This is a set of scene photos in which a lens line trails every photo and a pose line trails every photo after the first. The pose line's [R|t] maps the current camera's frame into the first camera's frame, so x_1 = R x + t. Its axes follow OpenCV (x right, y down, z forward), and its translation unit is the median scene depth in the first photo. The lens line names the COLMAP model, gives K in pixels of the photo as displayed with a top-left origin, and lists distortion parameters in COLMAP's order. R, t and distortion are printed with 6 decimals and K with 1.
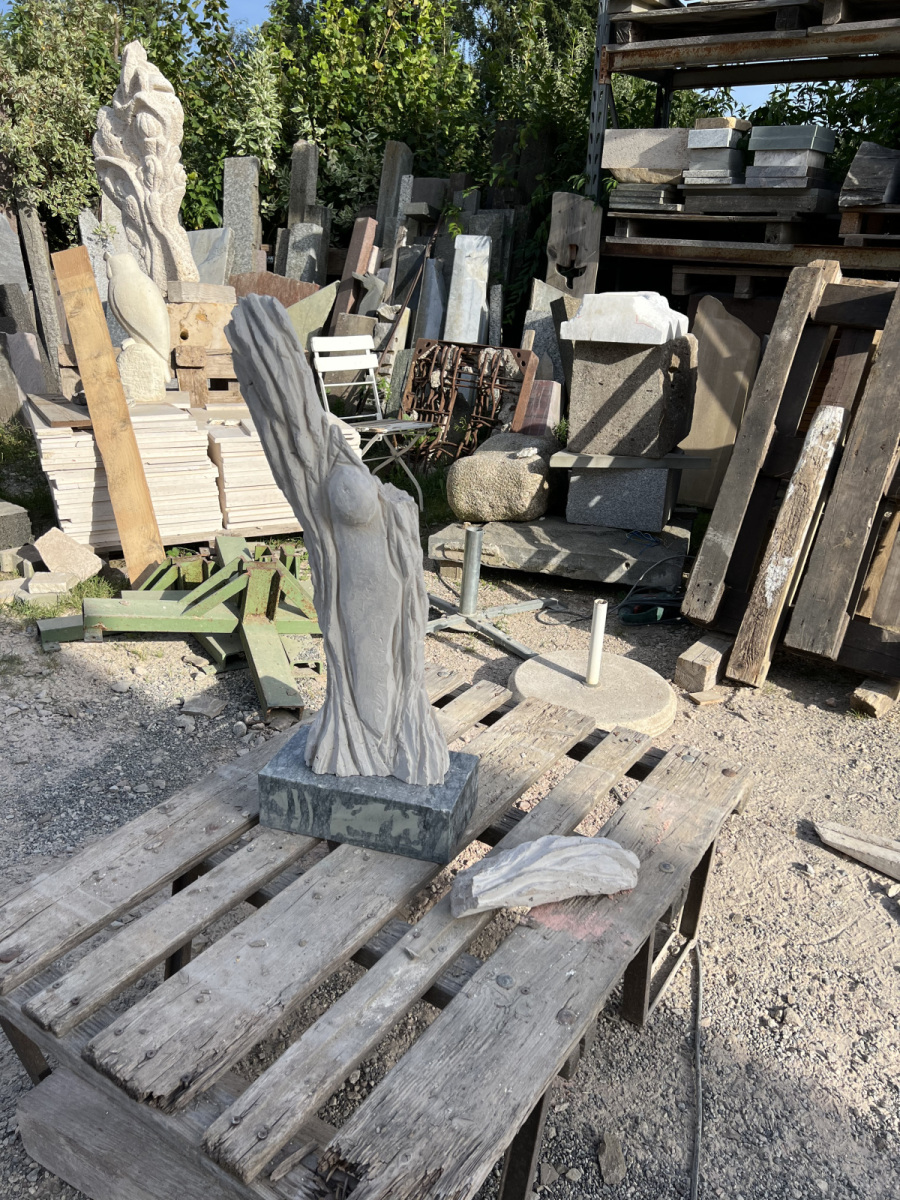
lens RADIAL K [[890.6, 0, 453.6], [0, 890.6, 593.1], [0, 0, 1]] dist [0.054907, -0.069549]
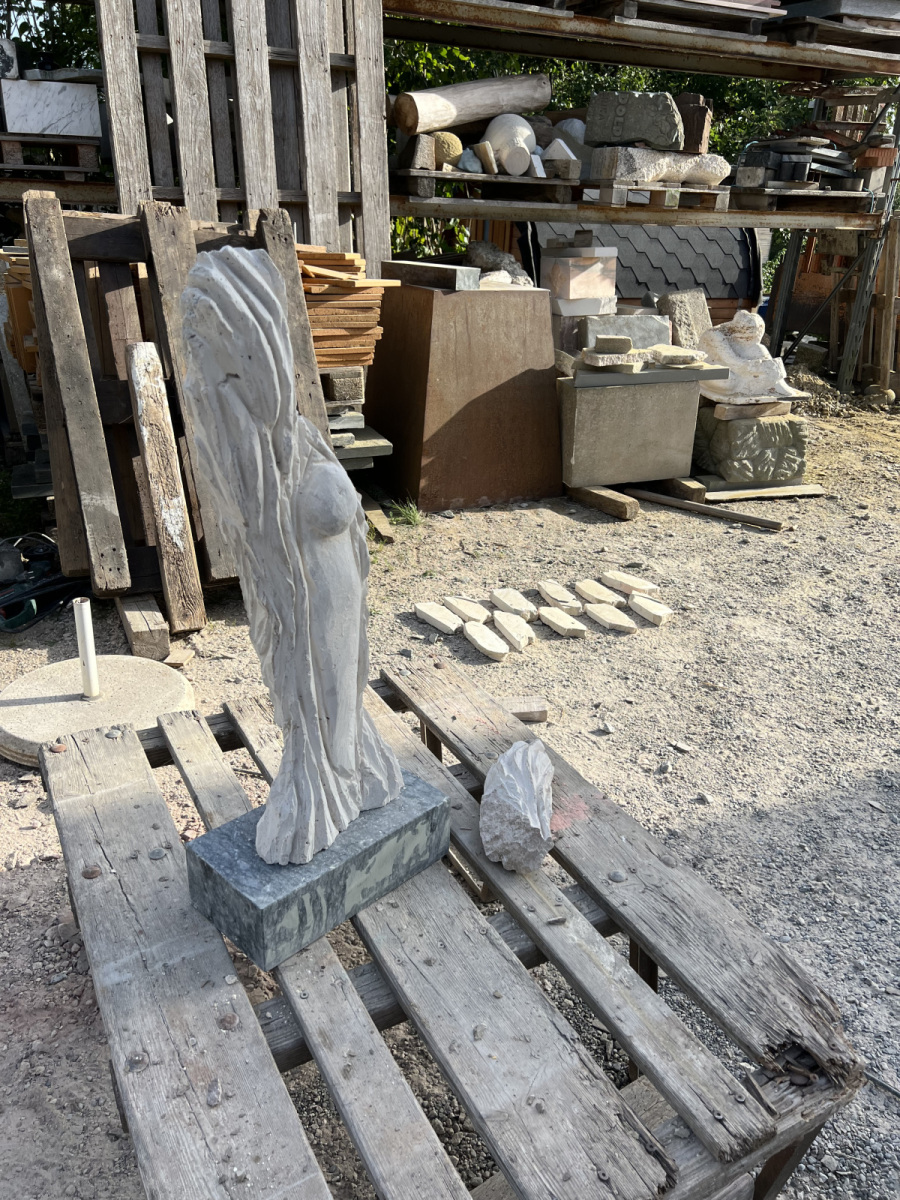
lens RADIAL K [[890.6, 0, 453.6], [0, 890.6, 593.1], [0, 0, 1]] dist [0.054907, -0.069549]
pose [[0.466097, -0.358464, 0.808862, -0.325470], [0.302236, 0.923756, 0.235221, -0.082721], [-0.831509, 0.134831, 0.538901, 0.219176]]
